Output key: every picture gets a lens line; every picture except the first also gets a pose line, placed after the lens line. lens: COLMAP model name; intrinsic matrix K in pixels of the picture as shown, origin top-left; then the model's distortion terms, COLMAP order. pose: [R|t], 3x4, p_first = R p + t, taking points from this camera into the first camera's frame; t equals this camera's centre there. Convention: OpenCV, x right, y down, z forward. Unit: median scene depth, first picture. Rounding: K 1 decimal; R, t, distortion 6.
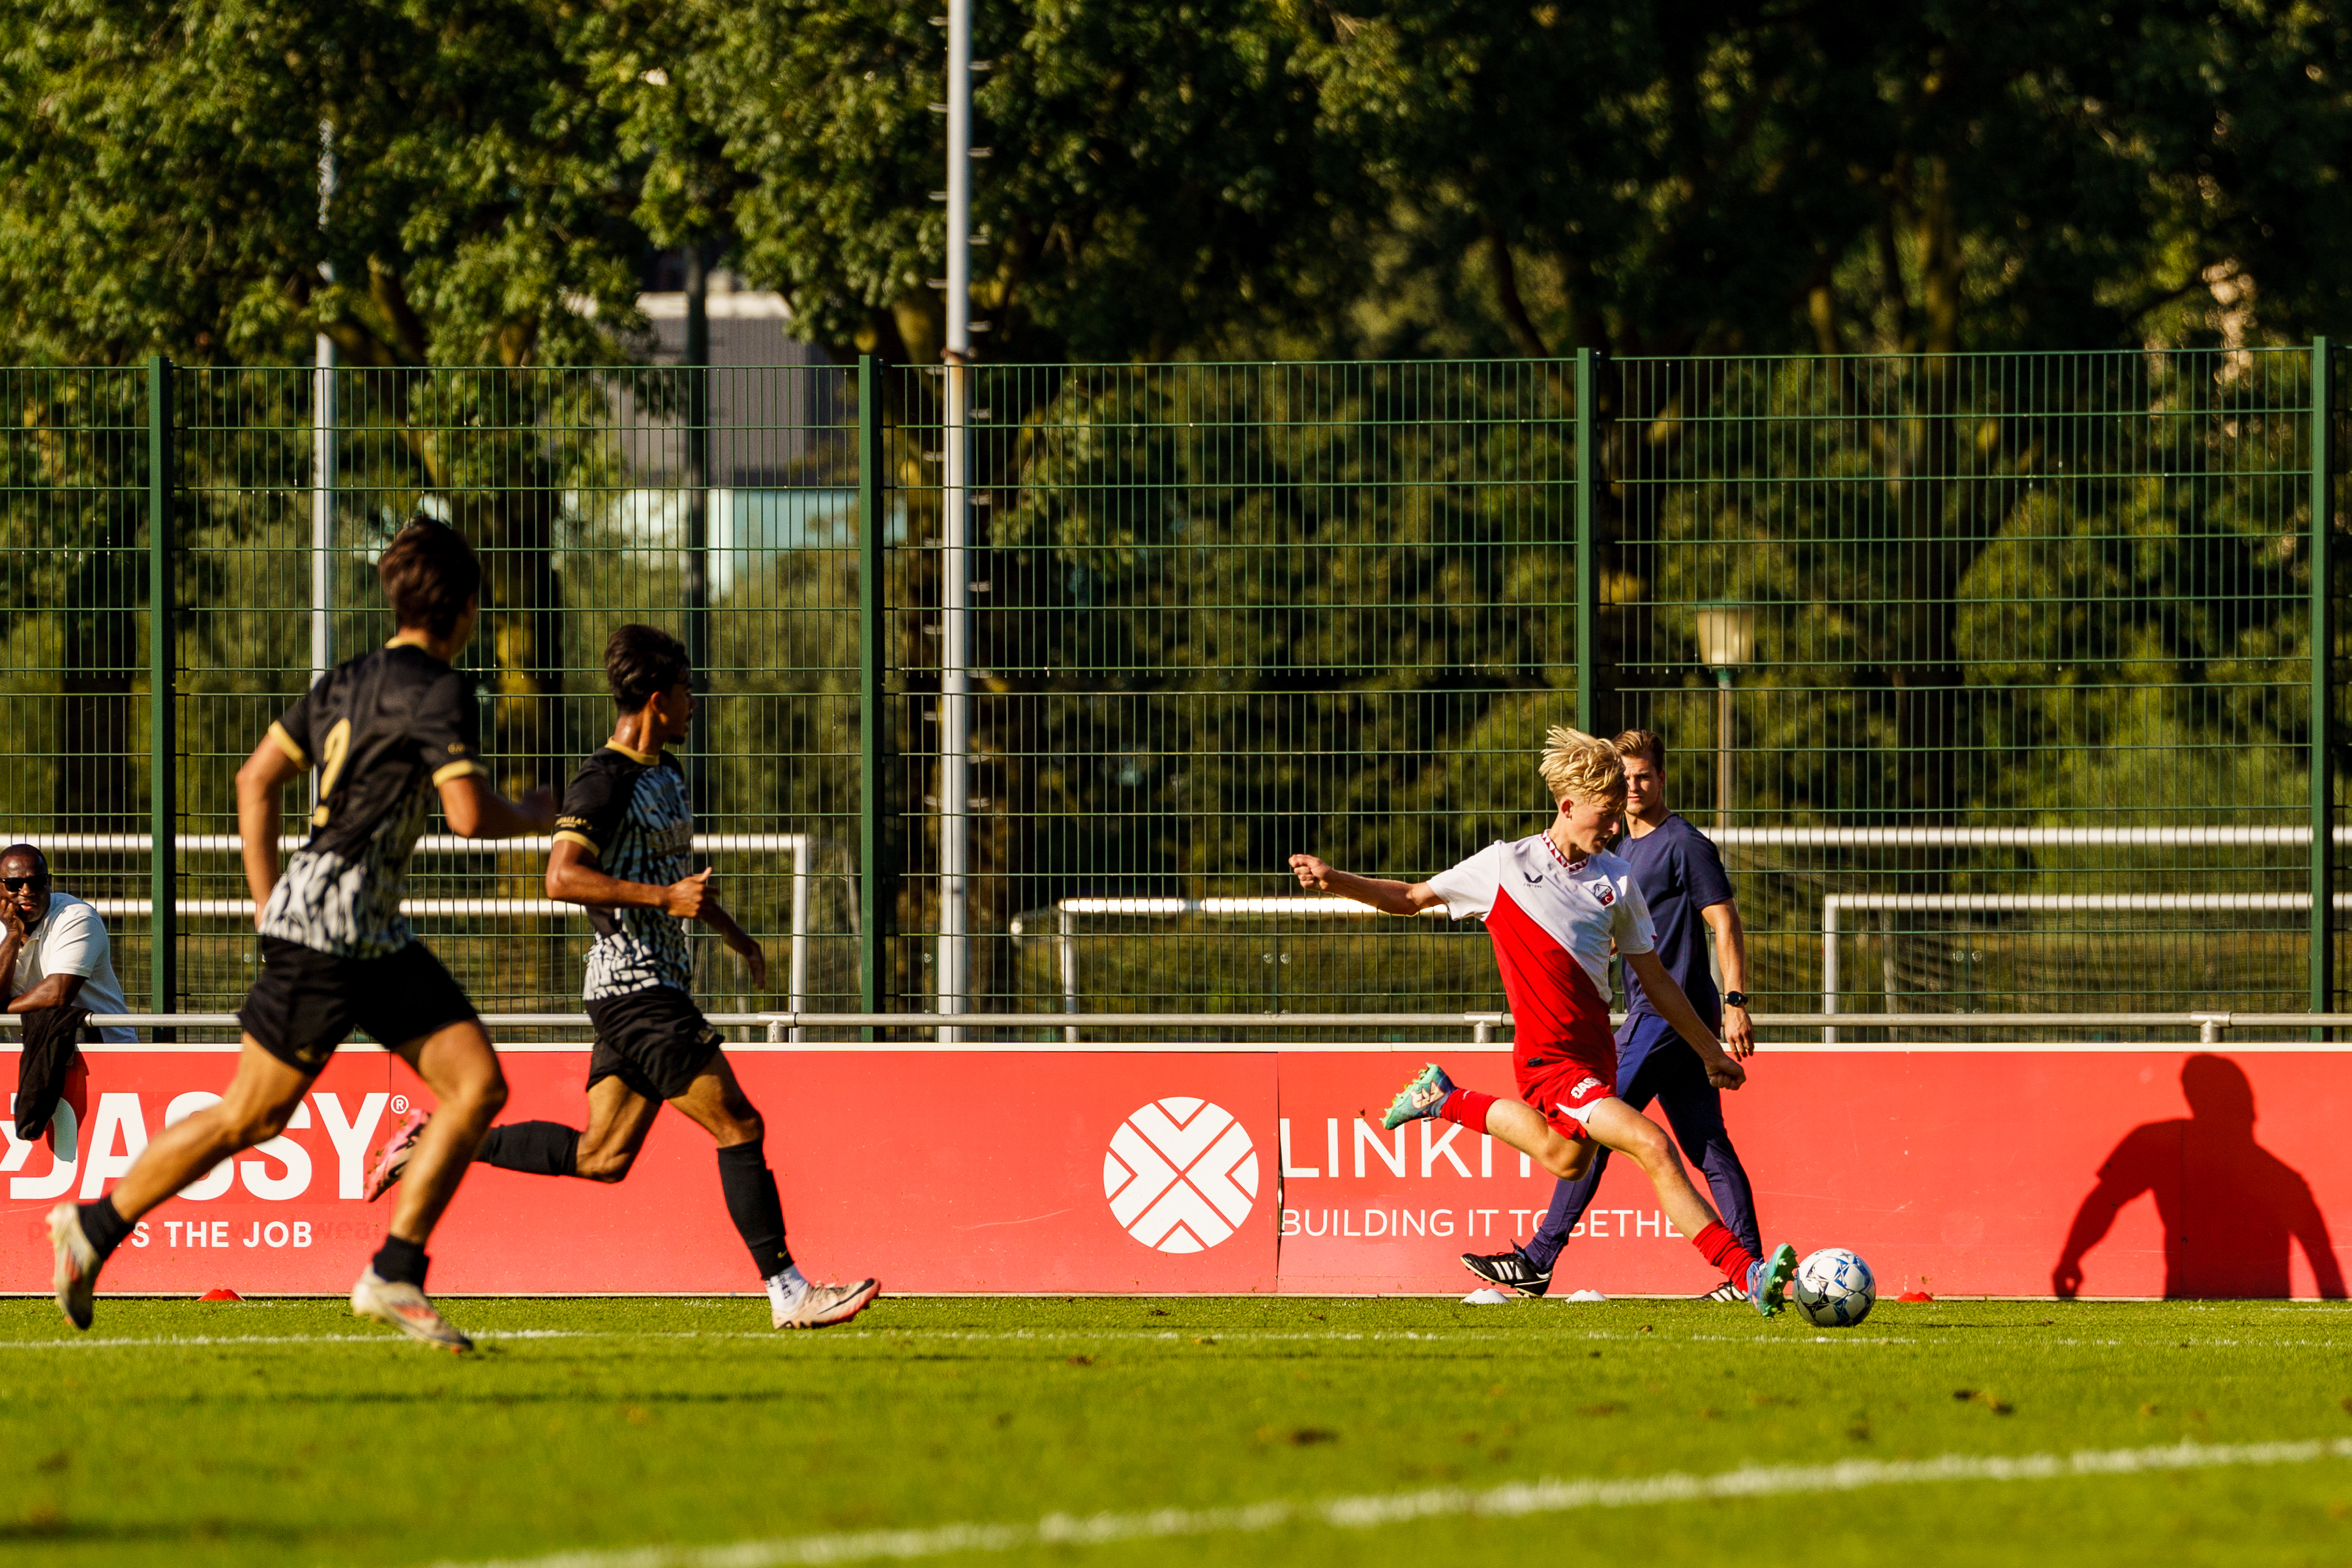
lens RADIAL K [[13549.6, 0, 1176.0], [0, 13549.6, 784.0], [0, 0, 1]] dist [0.315907, 9.774856]
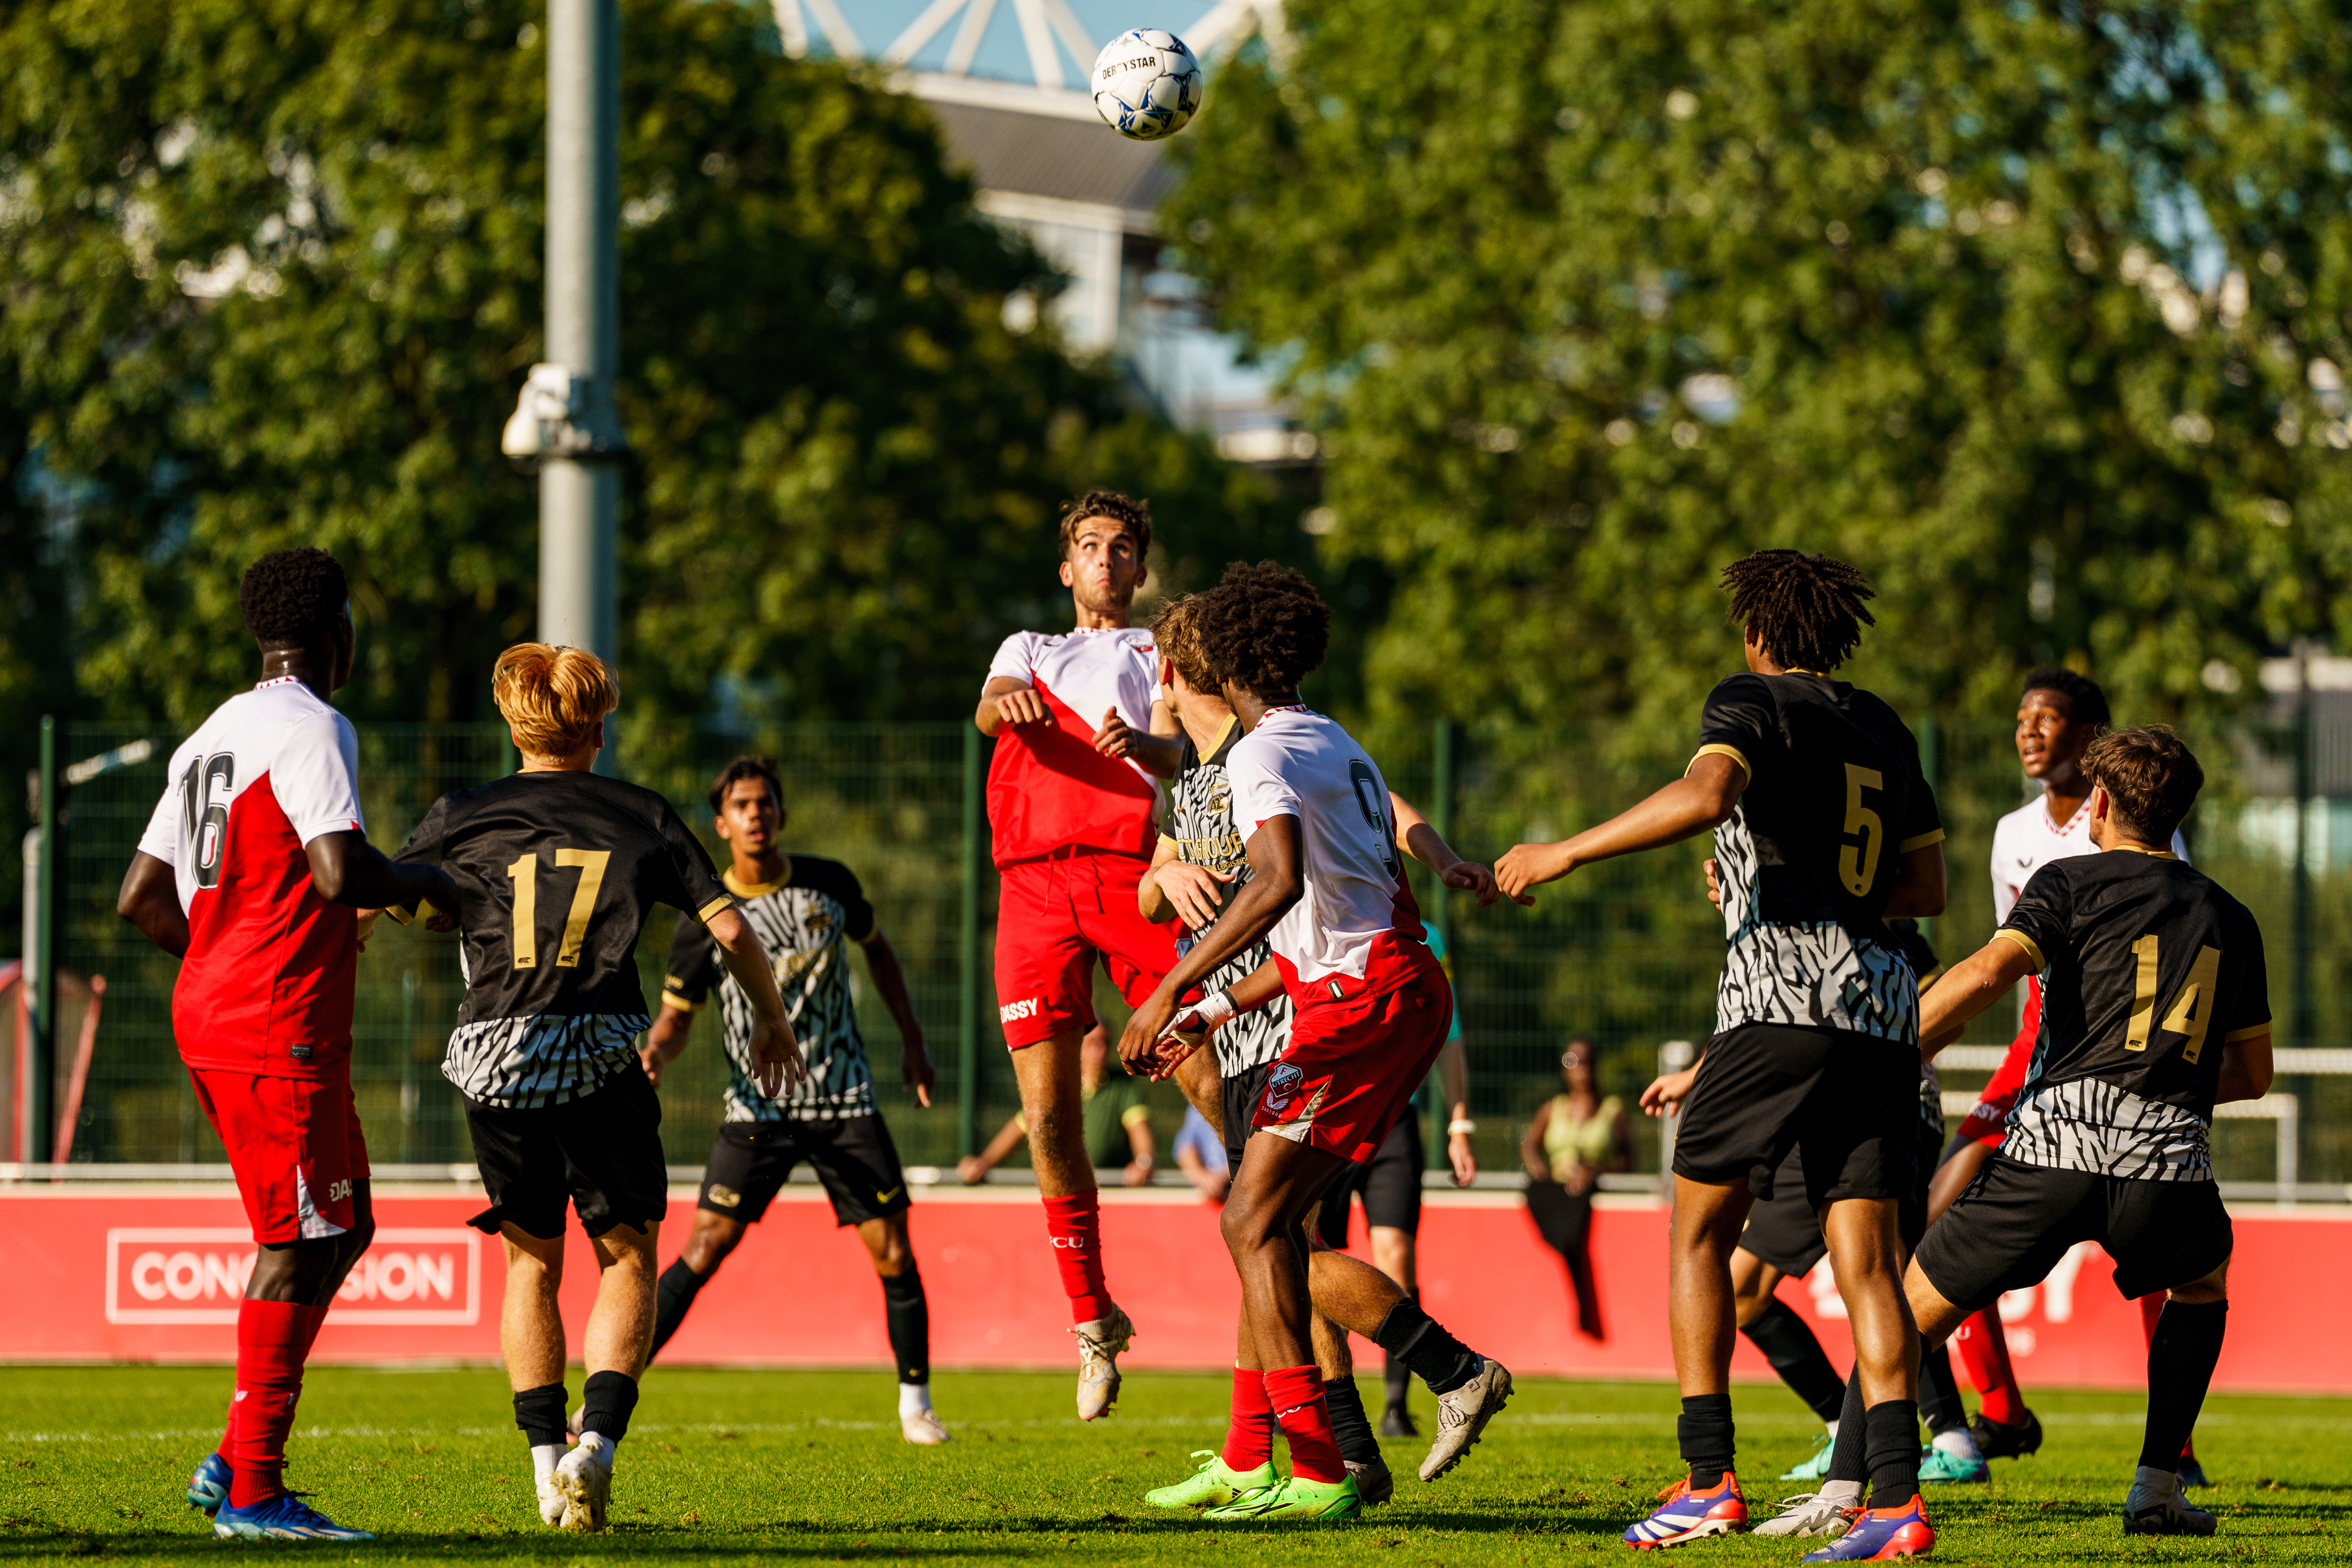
lens RADIAL K [[13549.9, 0, 1176.0], [0, 13549.9, 784.0], [0, 0, 1]] dist [0.315907, 9.774856]
pose [[0.993122, 0.006694, -0.116895, 0.013817], [-0.011000, 0.999283, -0.036224, 0.028262], [0.116568, 0.037261, 0.992483, -0.423277]]
